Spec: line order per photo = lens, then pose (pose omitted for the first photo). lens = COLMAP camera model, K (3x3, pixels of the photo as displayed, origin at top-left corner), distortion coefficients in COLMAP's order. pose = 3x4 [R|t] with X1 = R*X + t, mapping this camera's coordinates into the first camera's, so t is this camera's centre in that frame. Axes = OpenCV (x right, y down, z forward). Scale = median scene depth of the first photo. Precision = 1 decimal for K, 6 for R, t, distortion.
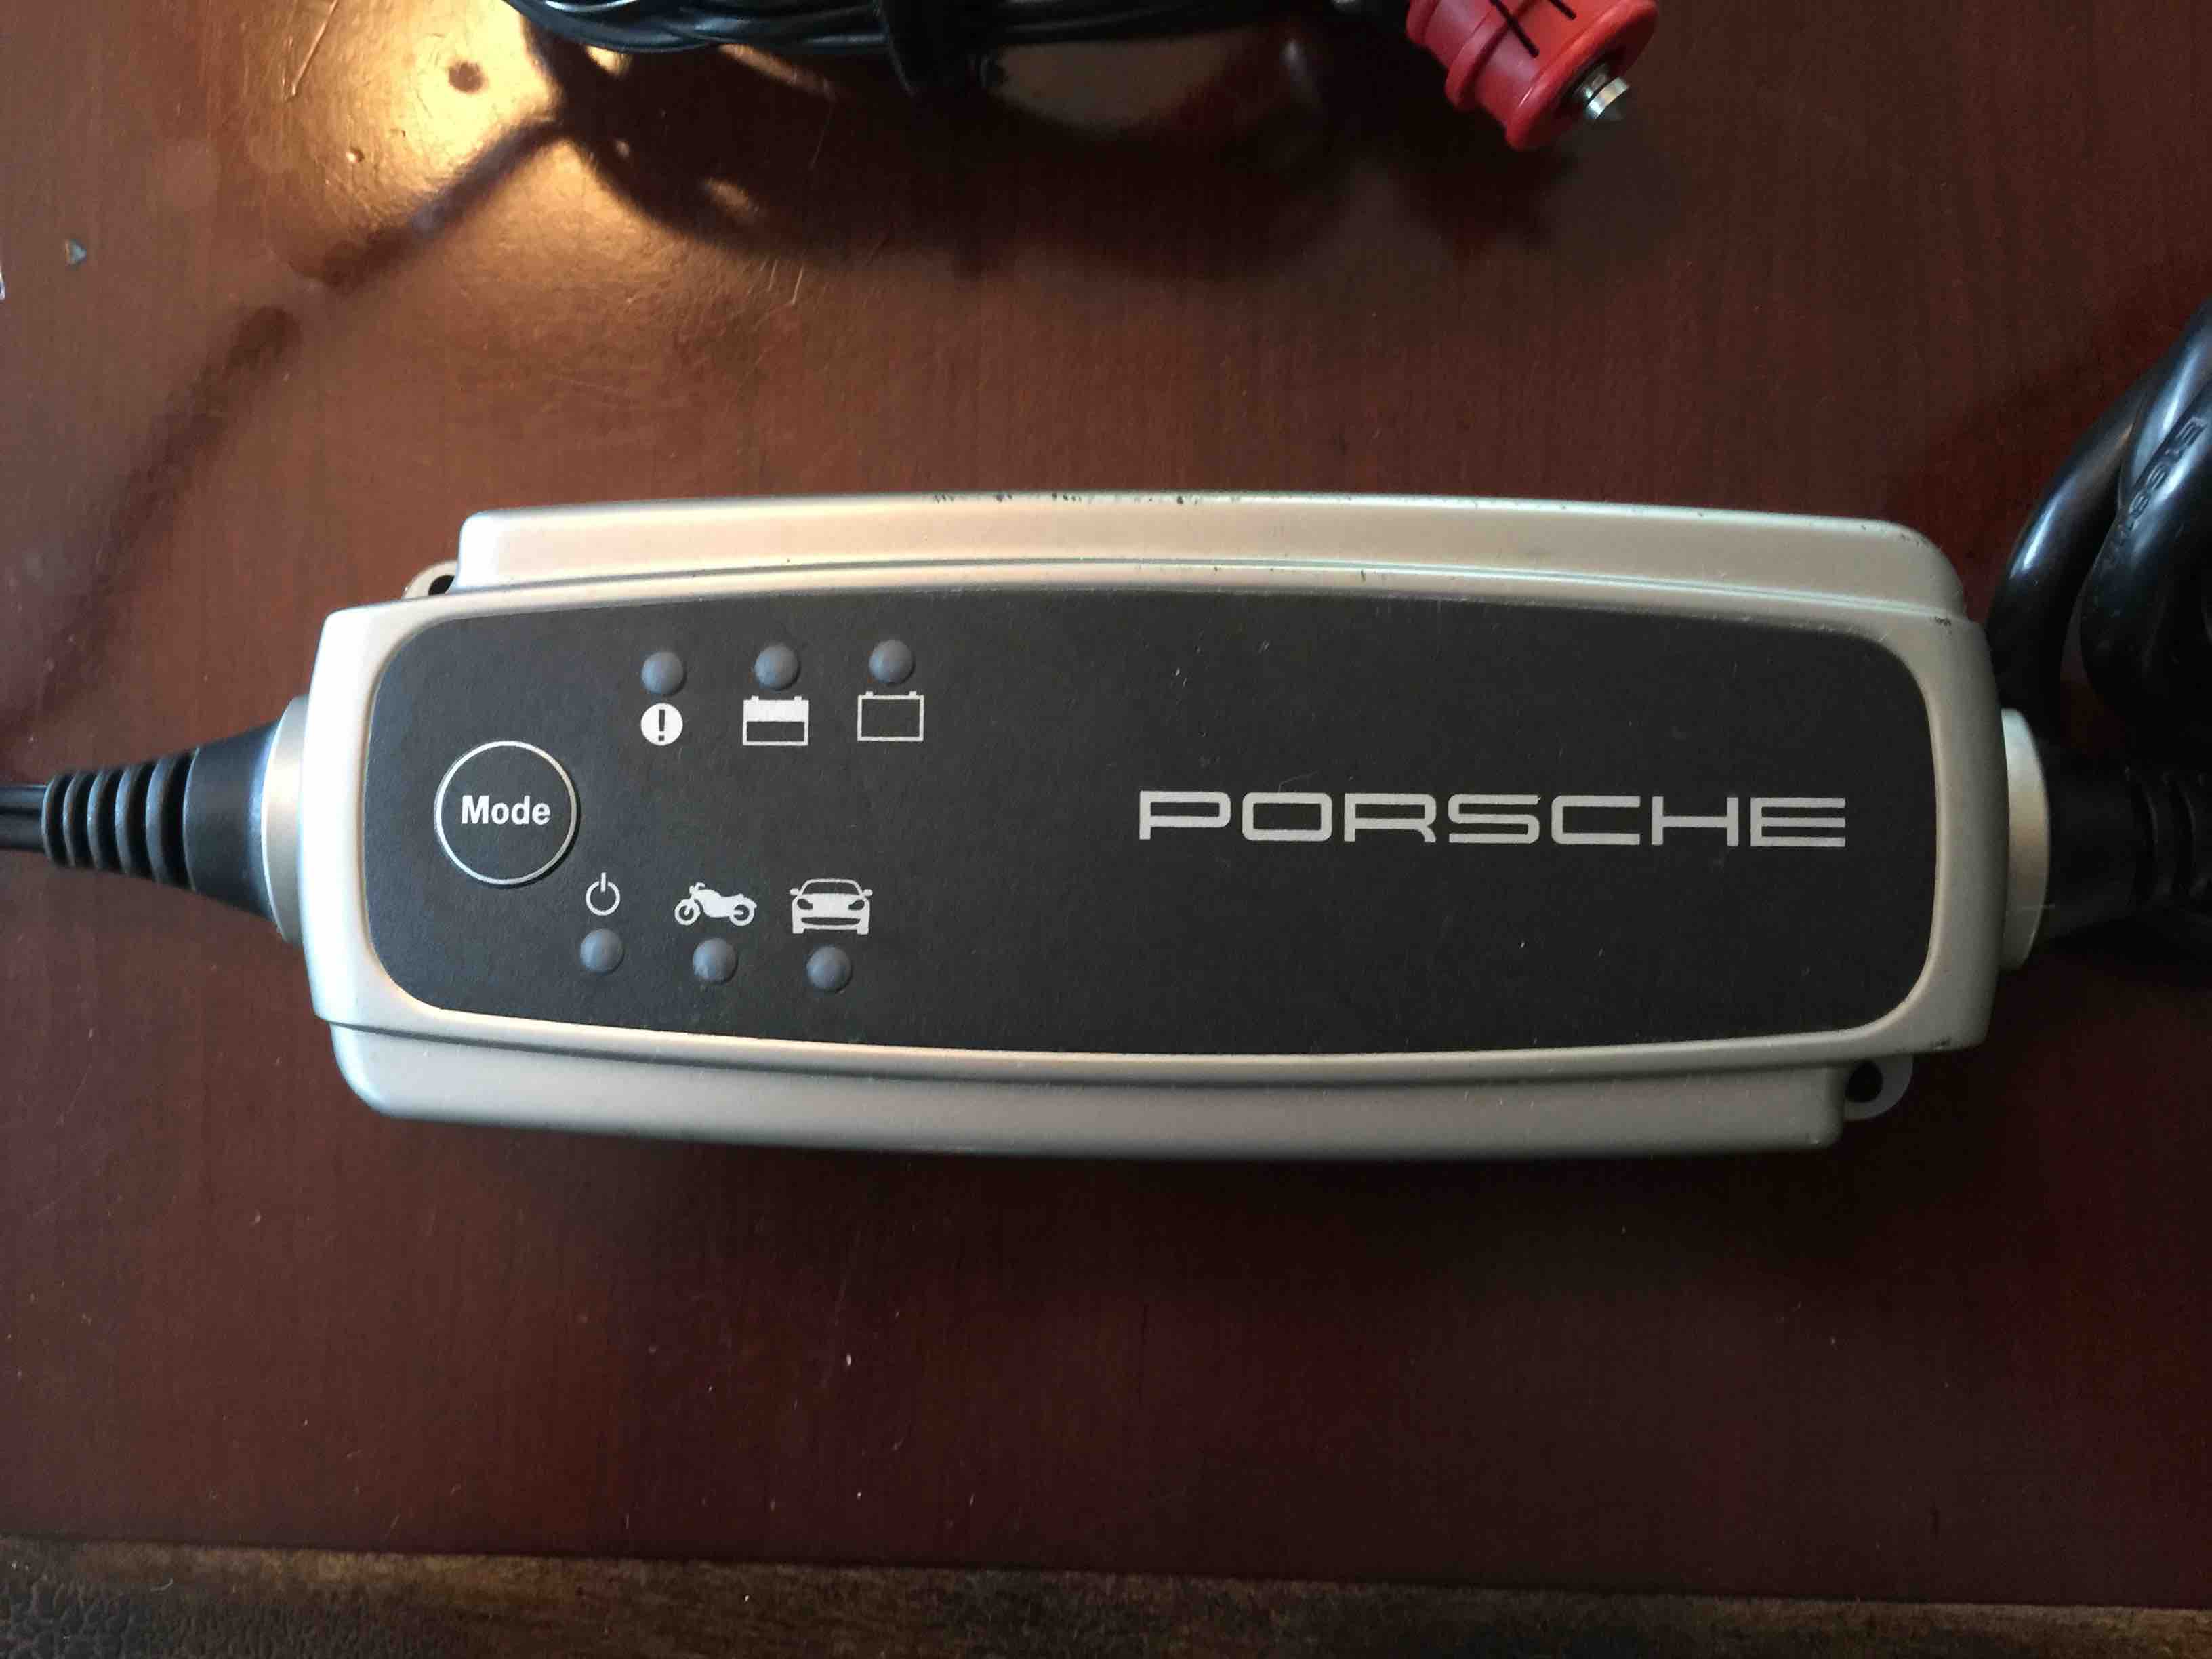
lens RADIAL K [[1883.0, 0, 1077.3], [0, 1883.0, 819.6], [0, 0, 1]] dist [0.086881, -0.102593]
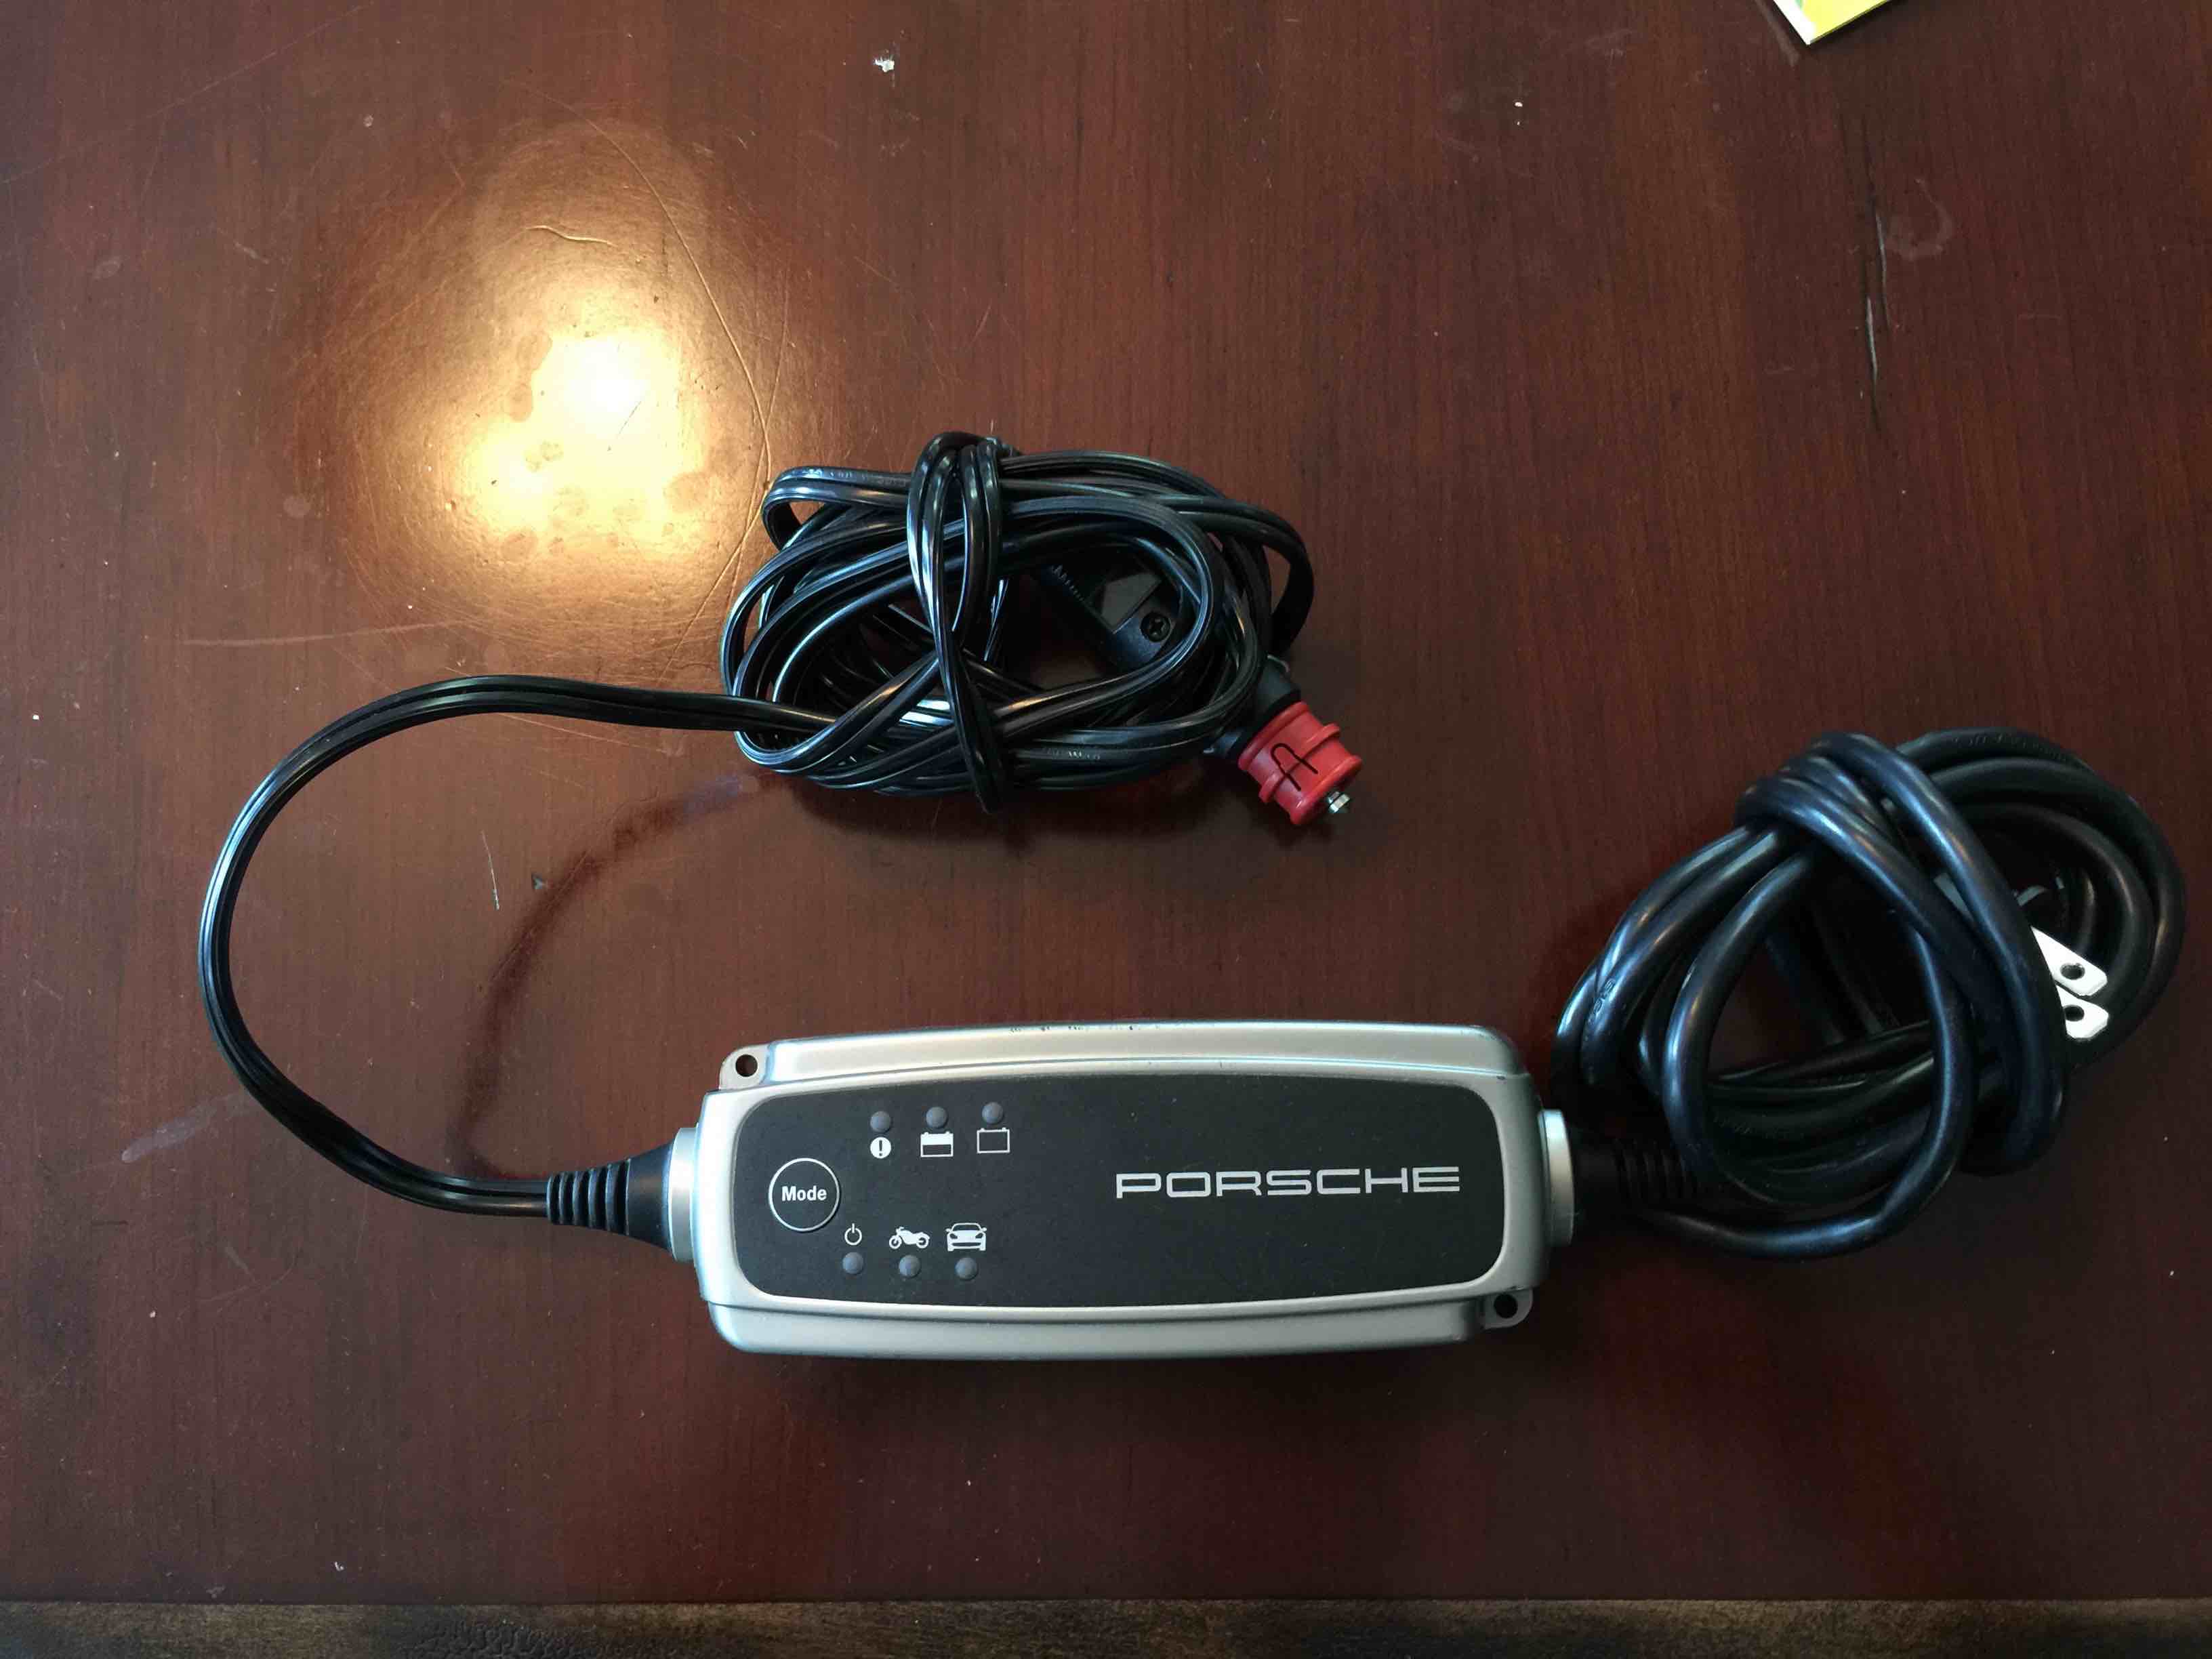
lens RADIAL K [[1859.7, 0, 1090.2], [0, 1859.7, 828.8], [0, 0, 1]] dist [0.072610, -0.017723]
pose [[0.999442, -0.031628, 0.010743, -0.004993], [0.032646, 0.992965, -0.113820, -0.154373], [-0.007067, 0.114107, 0.993443, -1.029081]]
